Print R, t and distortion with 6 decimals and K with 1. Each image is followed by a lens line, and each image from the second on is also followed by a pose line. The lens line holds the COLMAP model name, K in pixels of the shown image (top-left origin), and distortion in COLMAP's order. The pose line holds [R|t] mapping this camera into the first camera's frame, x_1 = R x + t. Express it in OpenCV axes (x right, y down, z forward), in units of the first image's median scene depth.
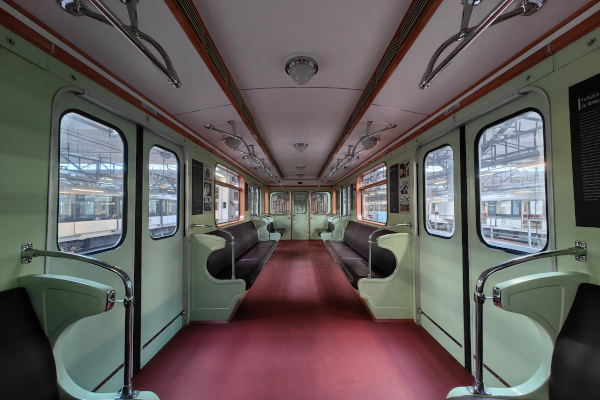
lens RADIAL K [[221.1, 0, 301.2], [0, 221.1, 201.9], [0, 0, 1]] dist [-0.025474, -0.000372]
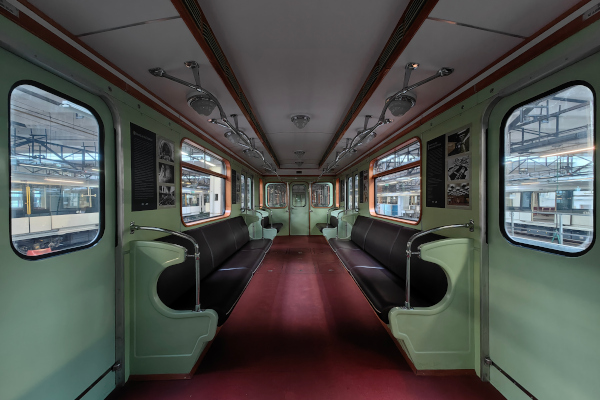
lens RADIAL K [[221.1, 0, 303.1], [0, 221.1, 195.9], [0, 0, 1]] dist [-0.025474, -0.000372]
pose [[0.999876, -0.000439, 0.015753, -0.006804], [0.000312, 0.999968, 0.008034, 0.007677], [-0.015756, -0.008028, 0.999844, 0.289807]]
